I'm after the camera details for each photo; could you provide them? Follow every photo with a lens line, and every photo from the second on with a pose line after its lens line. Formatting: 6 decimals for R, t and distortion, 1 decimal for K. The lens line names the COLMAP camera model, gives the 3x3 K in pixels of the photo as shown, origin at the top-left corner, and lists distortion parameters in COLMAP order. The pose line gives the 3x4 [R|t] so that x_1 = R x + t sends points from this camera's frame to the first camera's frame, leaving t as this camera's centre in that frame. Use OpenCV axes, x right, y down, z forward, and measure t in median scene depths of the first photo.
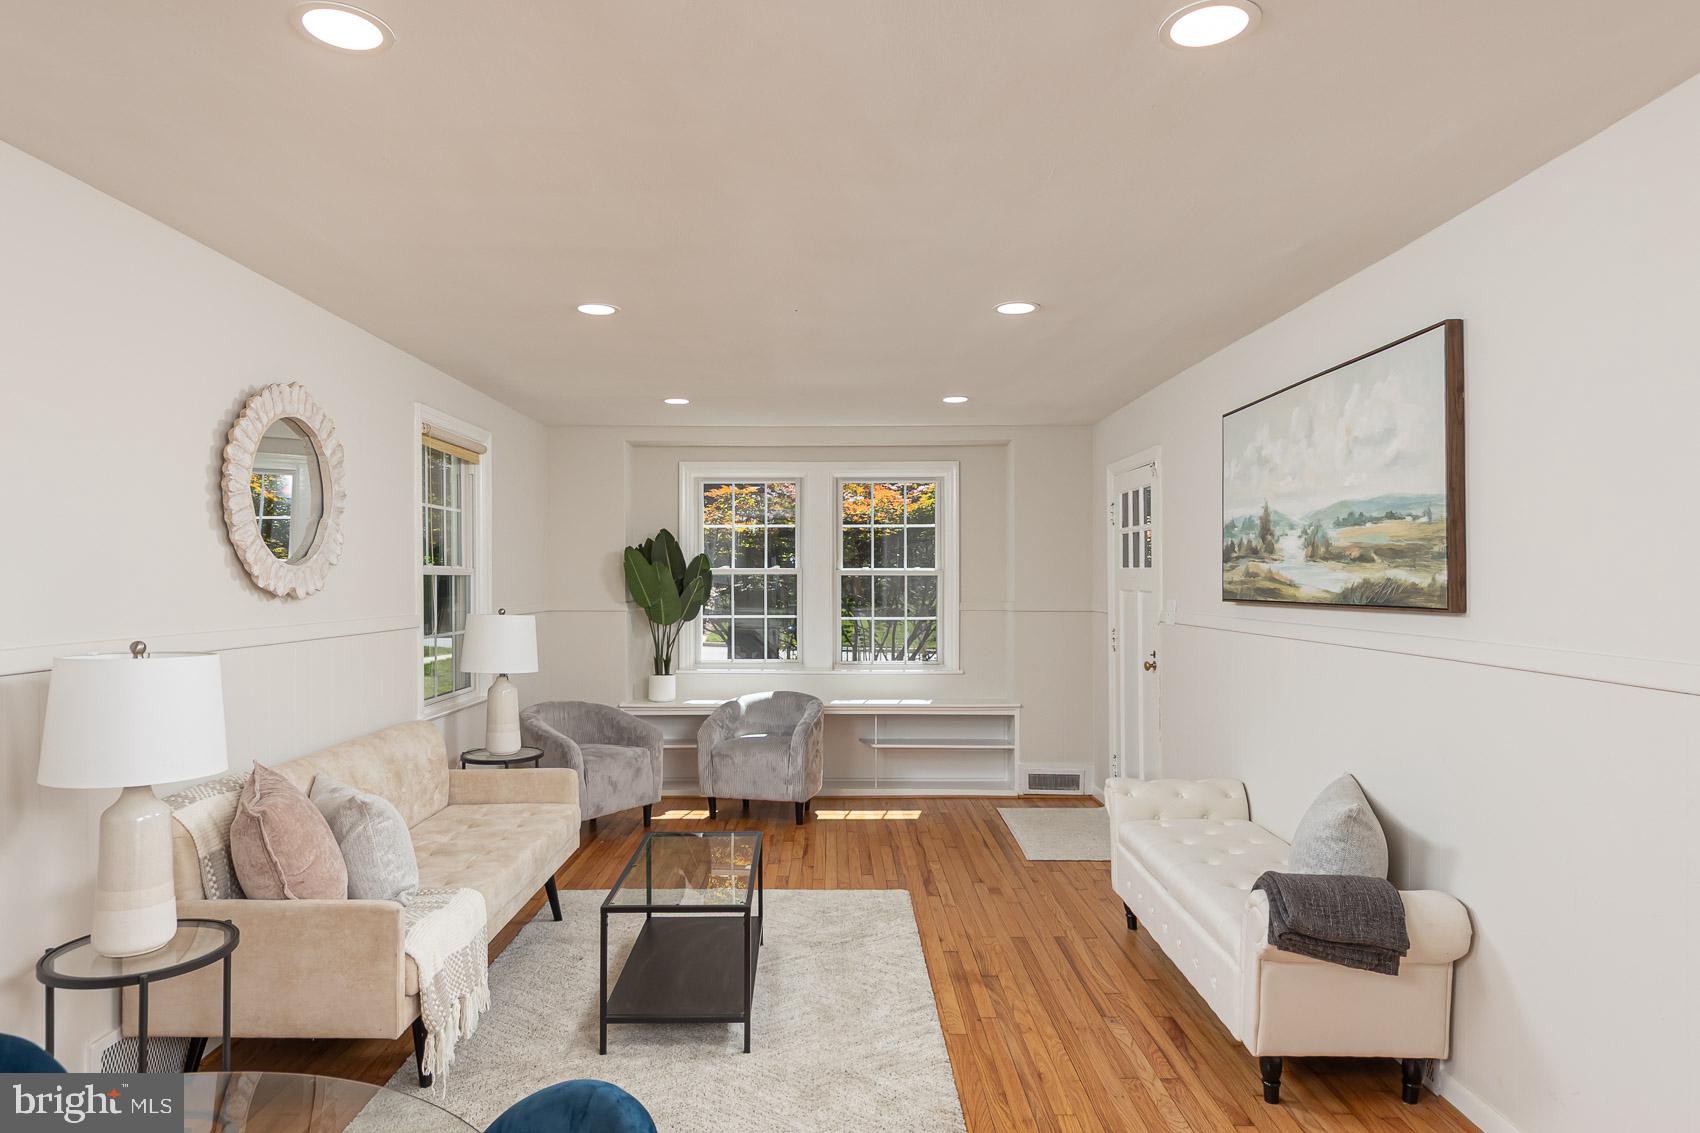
lens RADIAL K [[1018.4, 0, 822.5], [0, 1018.4, 575.1], [0, 0, 1]] dist [-0.000251, -0.000142]
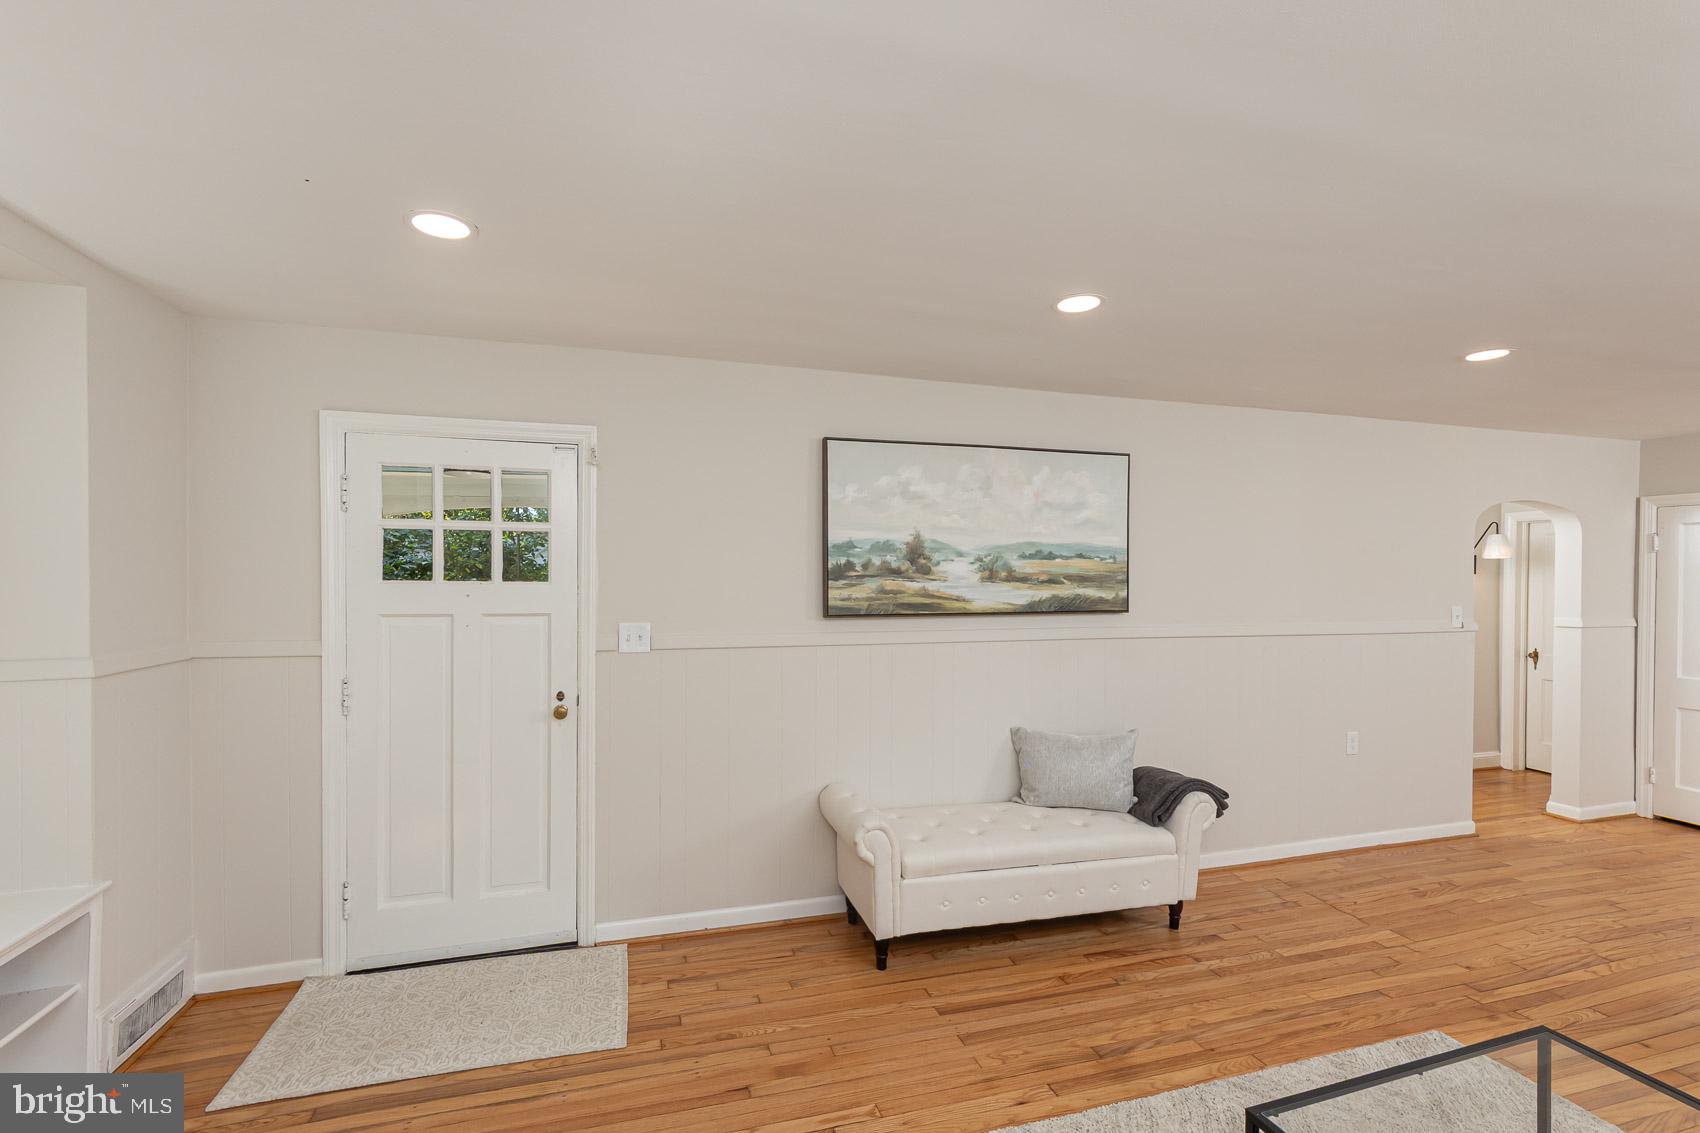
lens RADIAL K [[734.0, 0, 850.7], [0, 734.0, 578.9], [0, 0, 1]] dist [0.000151, 0.000042]
pose [[-0.292124, -0.005480, 0.956365, -0.361636], [-0.006428, 0.999972, 0.003766, -0.018228], [-0.956359, -0.005047, -0.292151, 1.320075]]
